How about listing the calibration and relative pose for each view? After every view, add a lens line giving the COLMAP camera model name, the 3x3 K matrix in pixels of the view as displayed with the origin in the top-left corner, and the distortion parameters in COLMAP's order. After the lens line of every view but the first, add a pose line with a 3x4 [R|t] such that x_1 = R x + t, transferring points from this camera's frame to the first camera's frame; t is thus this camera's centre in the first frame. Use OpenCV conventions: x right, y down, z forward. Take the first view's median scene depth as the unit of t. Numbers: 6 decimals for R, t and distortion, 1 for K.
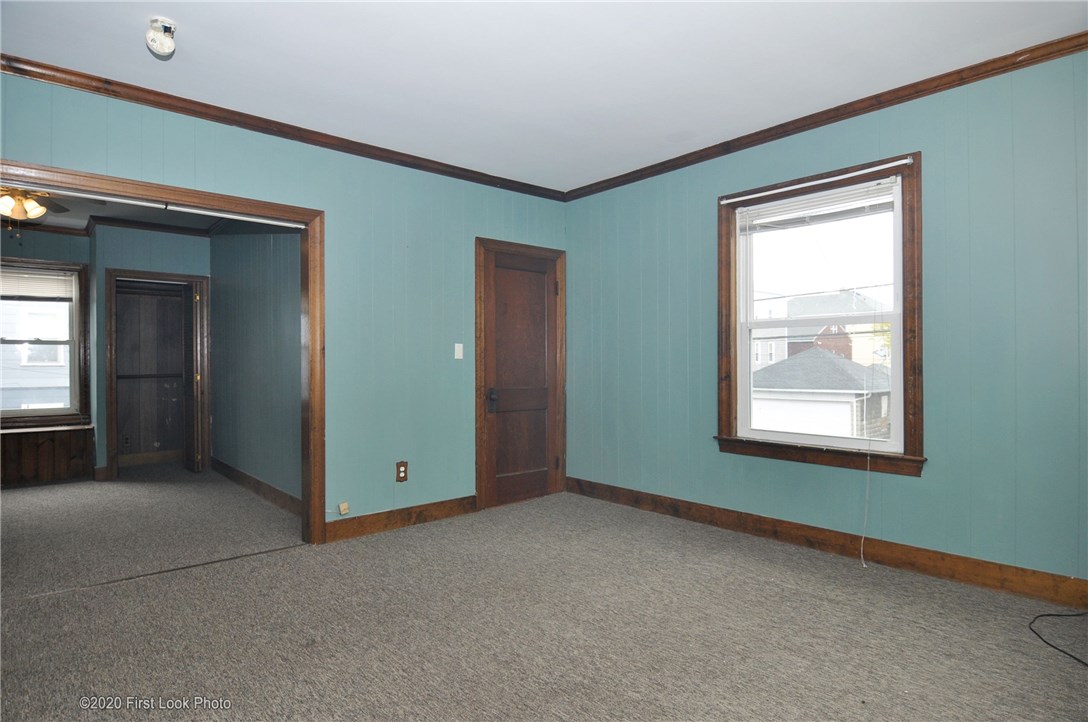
lens RADIAL K [[561.4, 0, 523.6], [0, 561.4, 362.6], [0, 0, 1]] dist [-0.002954, -0.000943]
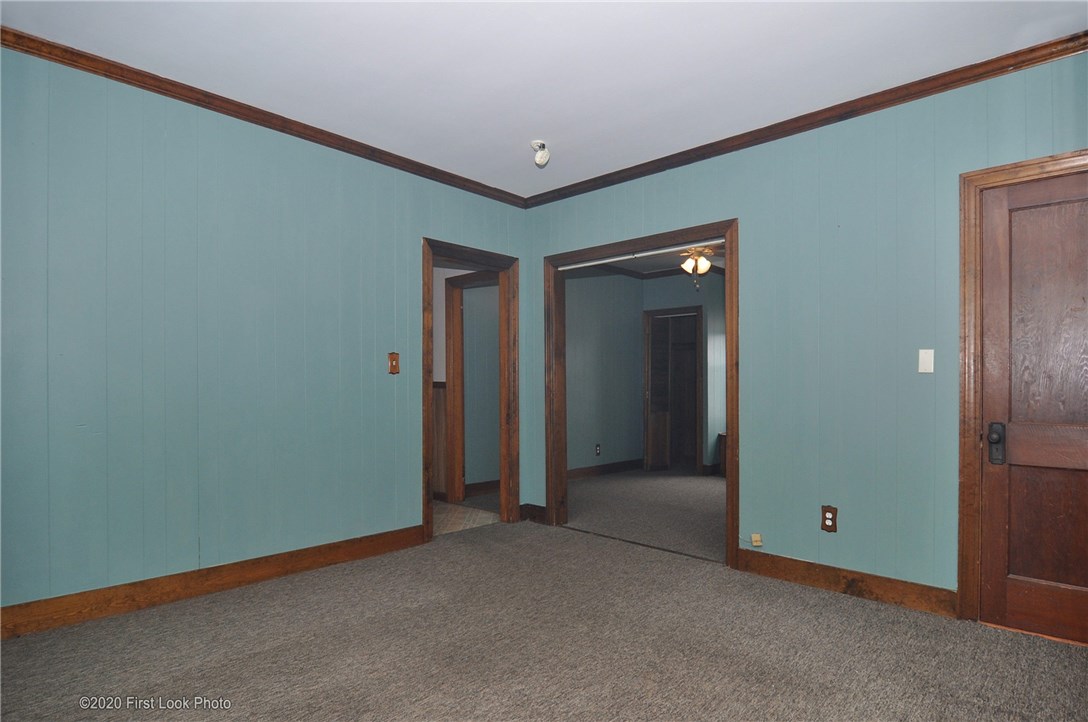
lens RADIAL K [[623.9, 0, 546.8], [0, 623.9, 393.2], [0, 0, 1]] dist [-0.006730, -0.001112]
pose [[0.107220, 0.015208, -0.994119, 0.632803], [-0.006632, 0.999872, 0.014581, 0.011050], [0.994213, 0.005030, 0.107307, 0.549902]]
